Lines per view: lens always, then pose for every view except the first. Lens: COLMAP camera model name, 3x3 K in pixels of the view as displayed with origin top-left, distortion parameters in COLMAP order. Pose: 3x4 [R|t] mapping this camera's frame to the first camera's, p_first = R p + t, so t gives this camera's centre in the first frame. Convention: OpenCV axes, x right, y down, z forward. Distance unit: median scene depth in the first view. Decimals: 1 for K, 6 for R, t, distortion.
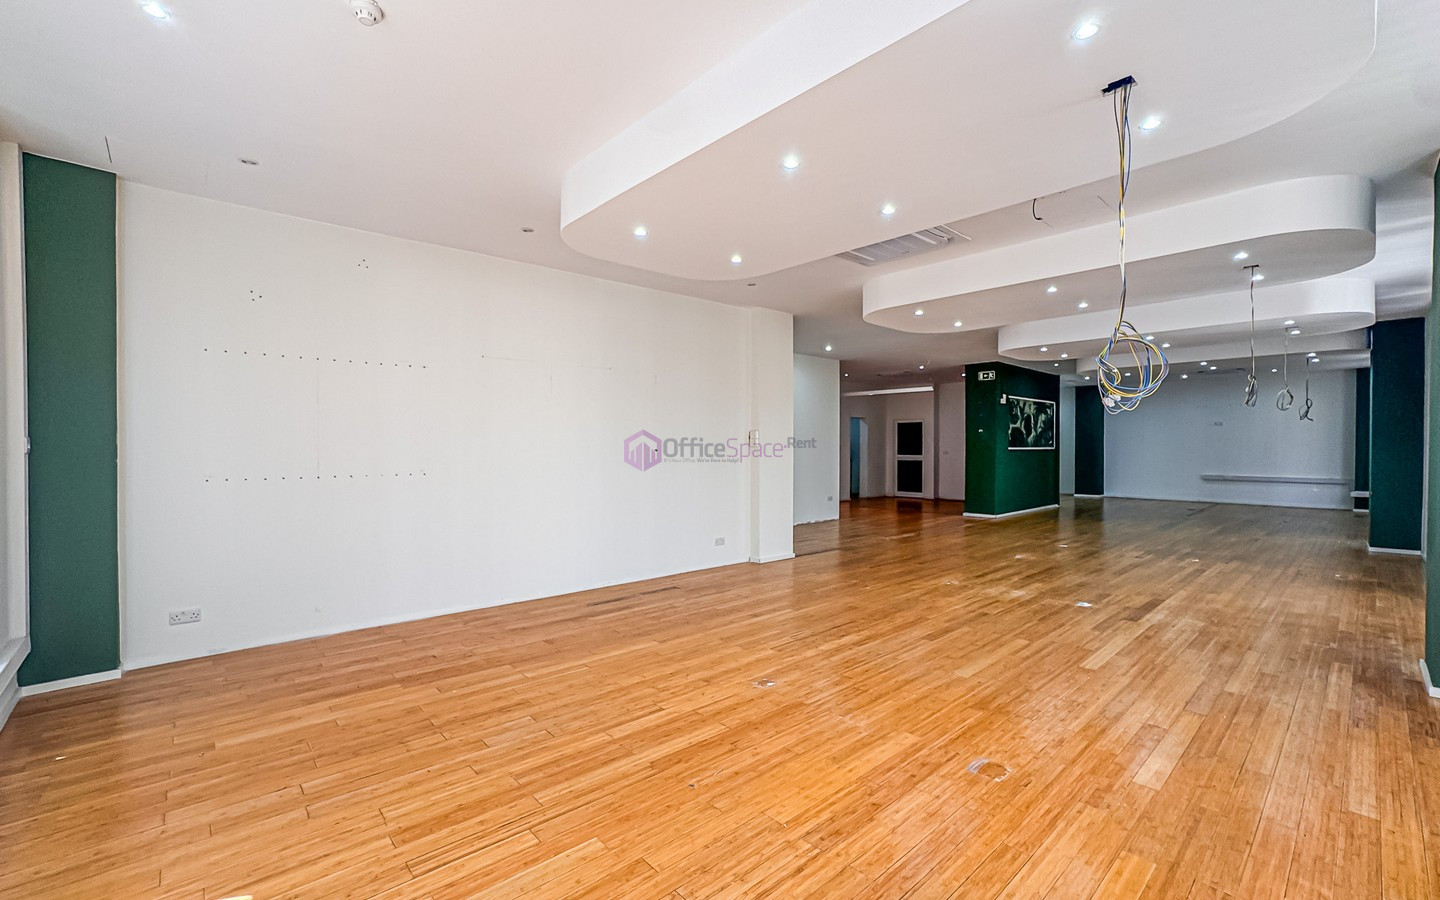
lens RADIAL K [[605.0, 0, 722.9], [0, 605.0, 453.1], [0, 0, 1]] dist [-0.017165, 0.003358]
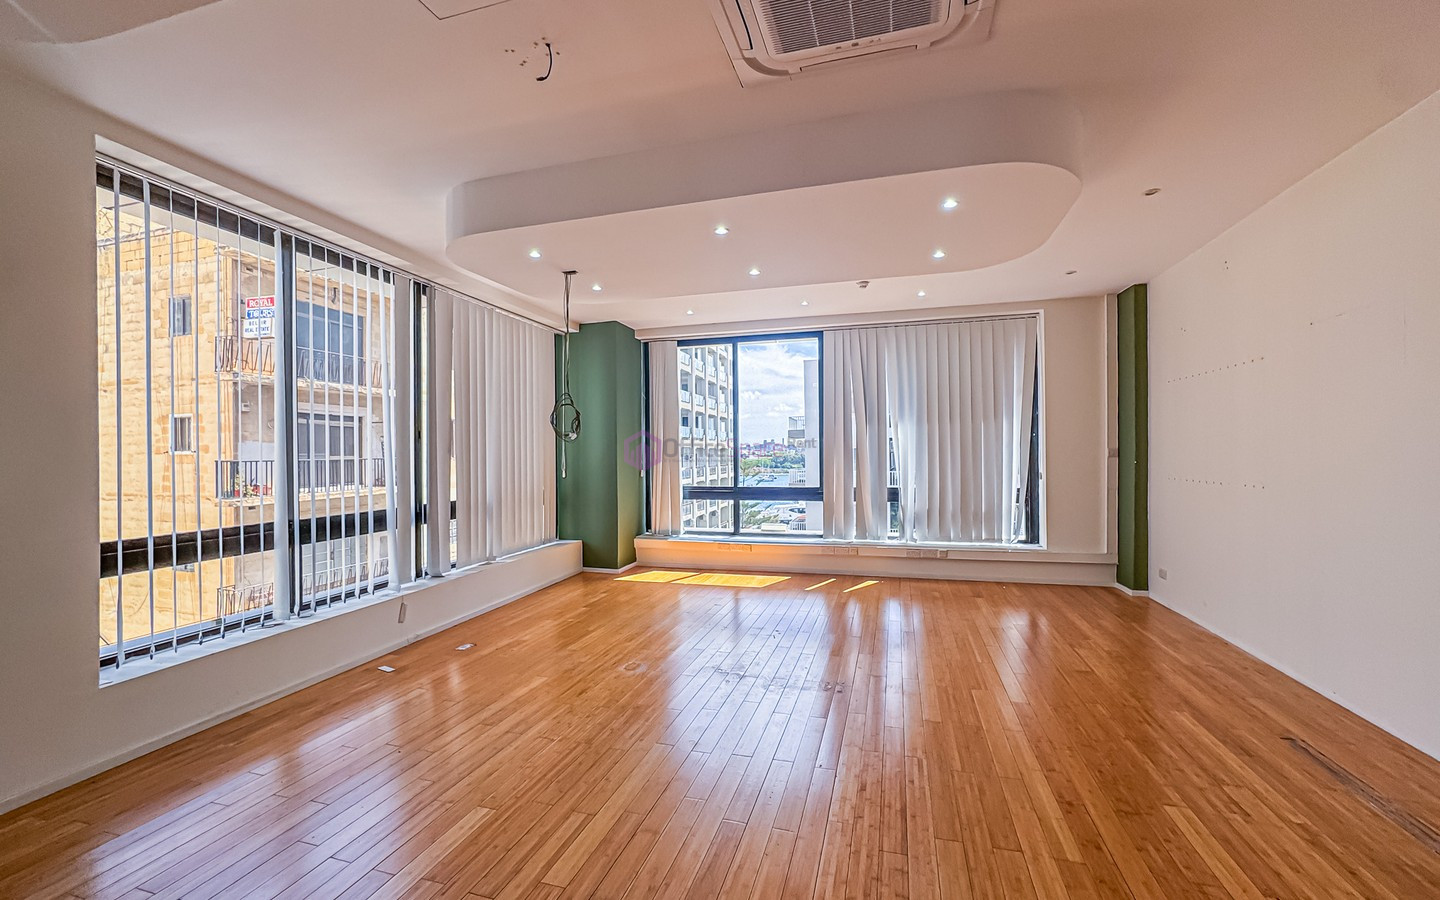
lens RADIAL K [[605.0, 0, 715.0], [0, 605.0, 452.9], [0, 0, 1]] dist [-0.017165, 0.003358]
pose [[-0.862639, 0.008760, -0.505745, 0.502427], [0.004754, 0.999946, 0.009211, -0.019925], [0.505798, 0.005542, -0.862634, 1.174390]]
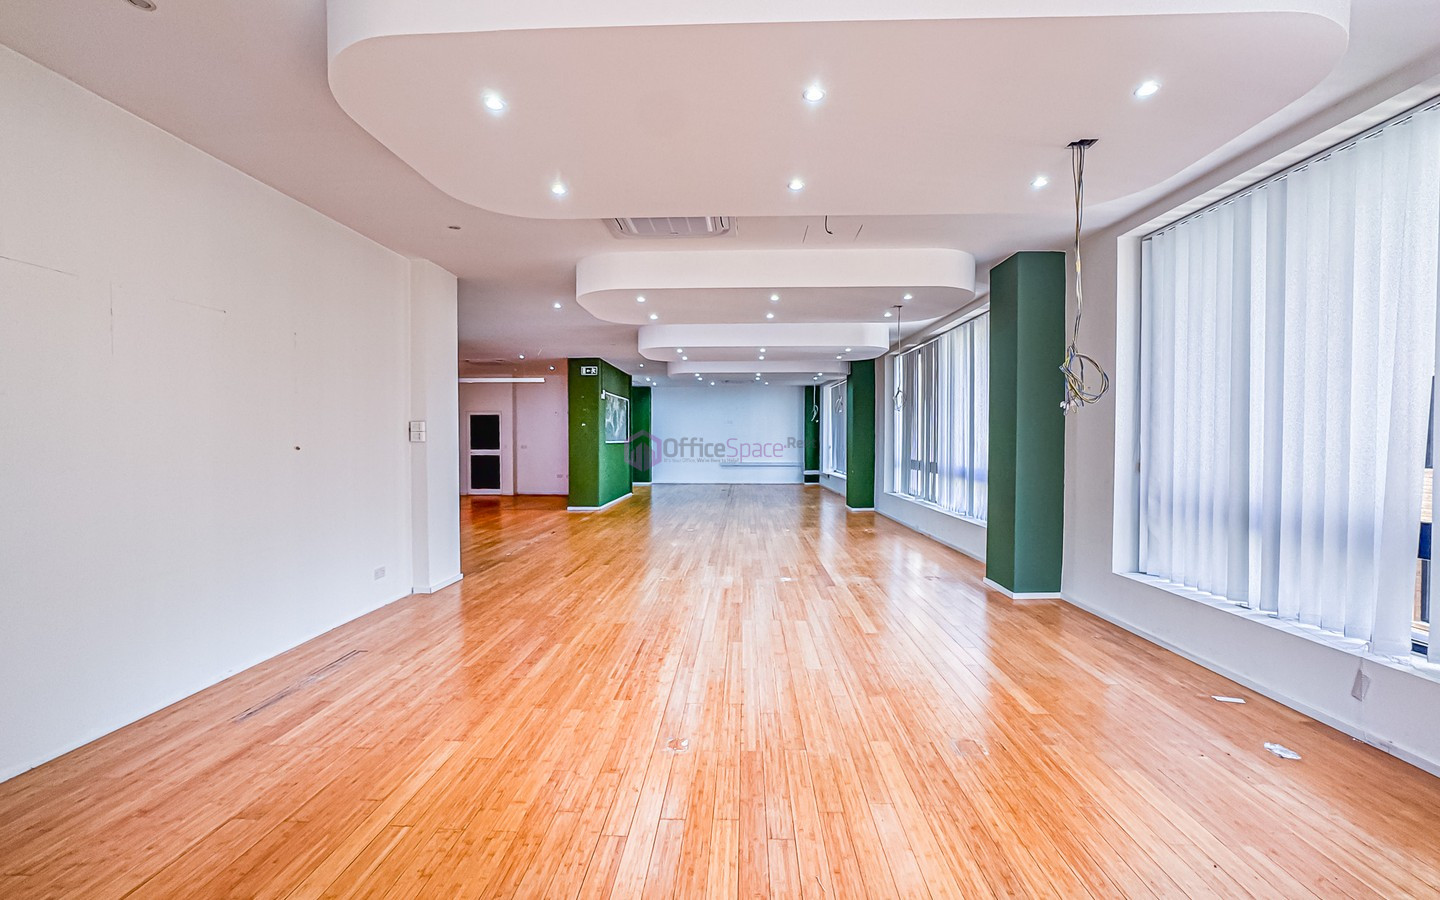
lens RADIAL K [[605.0, 0, 724.8], [0, 605.0, 444.1], [0, 0, 1]] dist [-0.017165, 0.003358]
pose [[0.704238, -0.005466, 0.709943, -0.288640], [0.008495, 0.999964, -0.000728, -0.004127], [-0.709913, 0.006544, 0.704259, 0.266630]]
